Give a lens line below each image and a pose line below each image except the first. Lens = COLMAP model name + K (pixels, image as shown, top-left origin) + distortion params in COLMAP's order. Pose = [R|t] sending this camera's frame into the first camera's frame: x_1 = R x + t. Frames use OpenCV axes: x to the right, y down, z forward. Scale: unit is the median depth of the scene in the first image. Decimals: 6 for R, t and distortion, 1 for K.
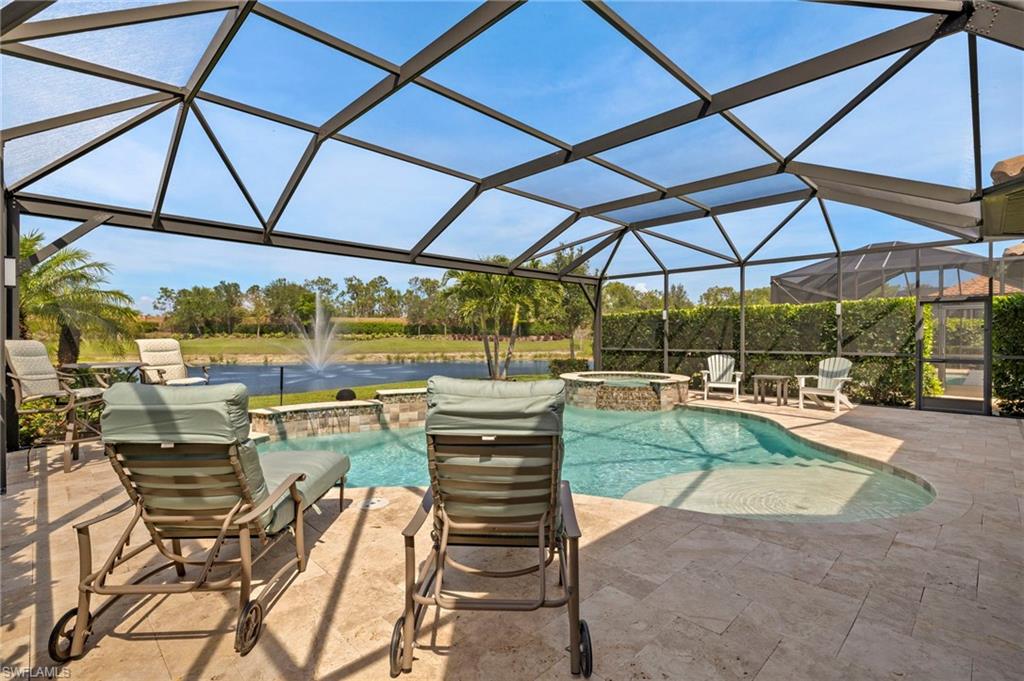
lens RADIAL K [[477.0, 0, 508.6], [0, 477.0, 336.8], [0, 0, 1]] dist [-0.006682, 0.001052]
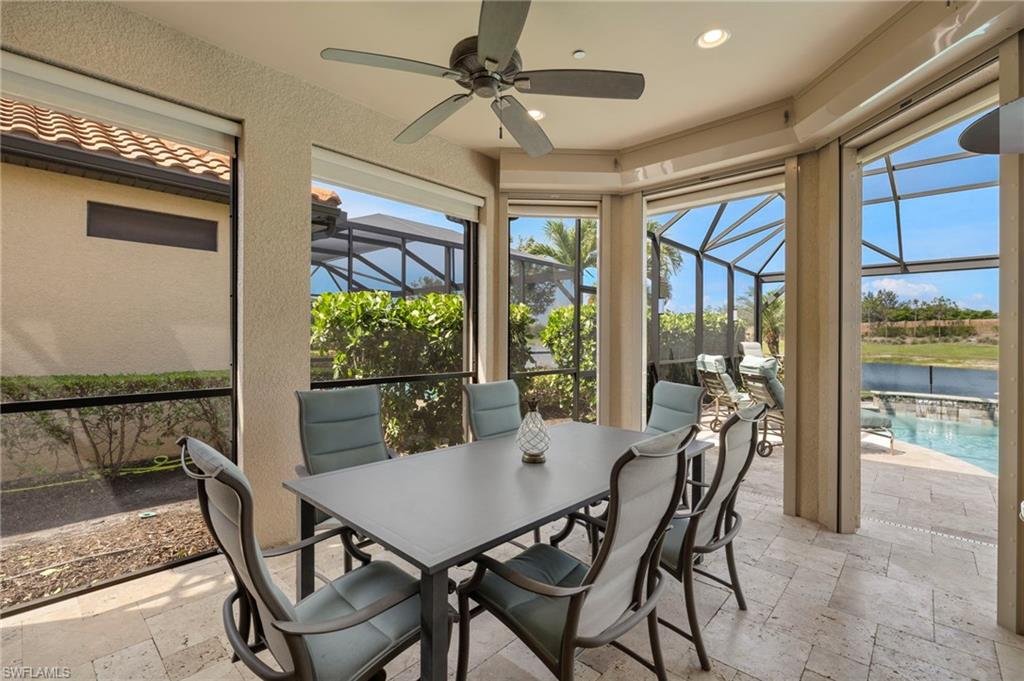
lens RADIAL K [[455.7, 0, 512.0], [0, 455.7, 340.5], [0, 0, 1]] dist [-0.000498, 0.000221]
pose [[0.053962, 0.005668, -0.998527, 0.564323], [-0.004725, 0.999974, 0.005421, -0.003708], [0.998532, 0.004425, 0.053987, -0.138650]]
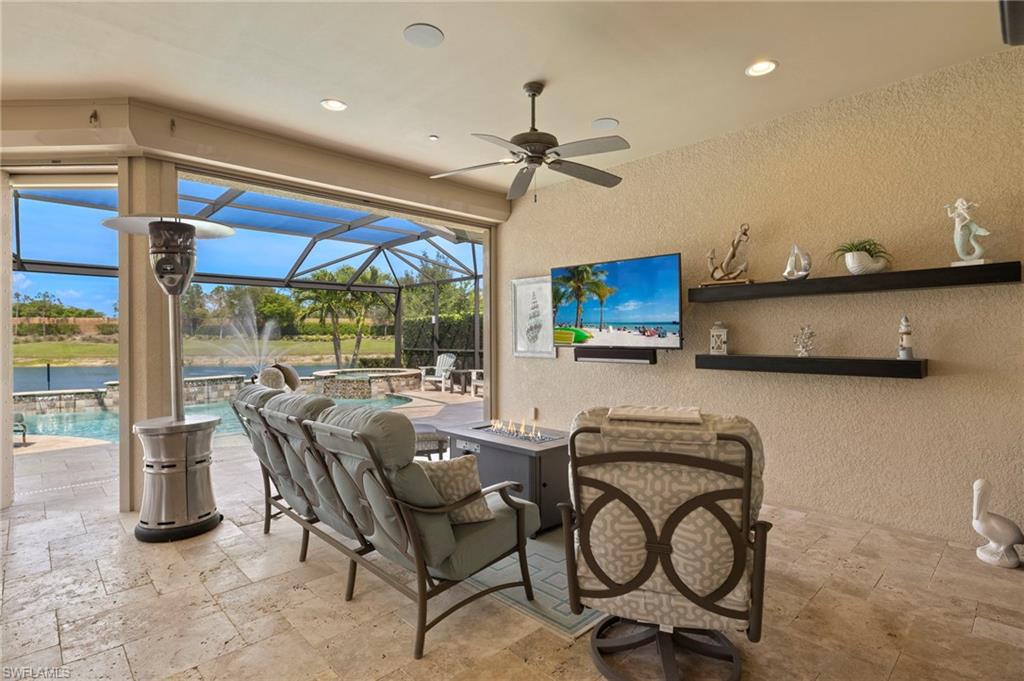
lens RADIAL K [[504.7, 0, 509.0], [0, 504.7, 334.1], [0, 0, 1]] dist [-0.003198, -0.000110]
pose [[0.999878, -0.004267, -0.015014, 0.675809], [0.004187, 0.999977, -0.005387, -0.003594], [0.015037, 0.005323, 0.999873, -0.291079]]
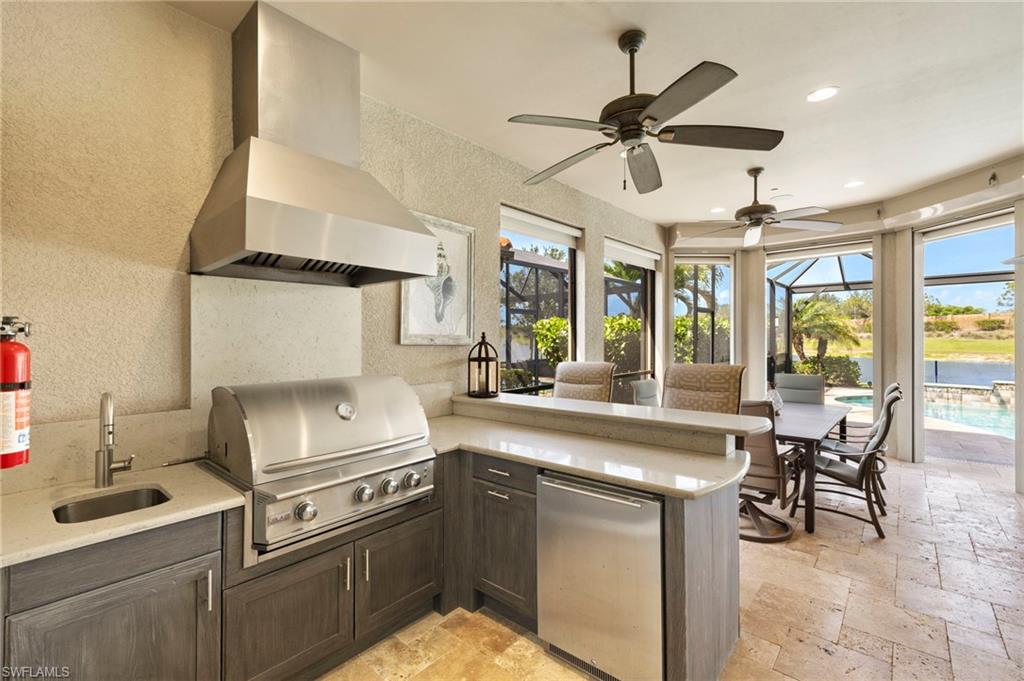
lens RADIAL K [[452.1, 0, 504.8], [0, 452.1, 344.1], [0, 0, 1]] dist [0.002554, 0.000591]
pose [[0.066560, 0.011208, -0.997719, 0.766424], [0.010539, 0.999873, 0.011936, -0.019588], [0.997727, -0.011309, 0.066434, -0.418955]]
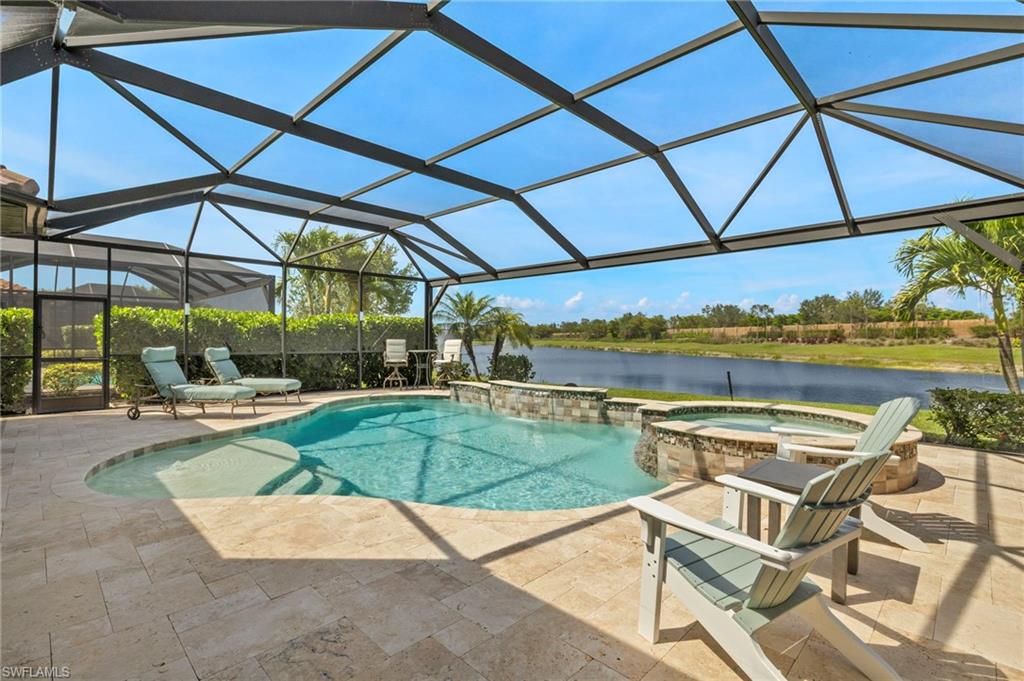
lens RADIAL K [[477.0, 0, 508.6], [0, 477.0, 336.8], [0, 0, 1]] dist [-0.006682, 0.001052]
pose [[0.009787, -0.004359, -0.999943, 0.830327], [-0.007539, 0.999962, -0.004433, -0.000133], [0.999924, 0.007582, 0.009754, 0.806498]]
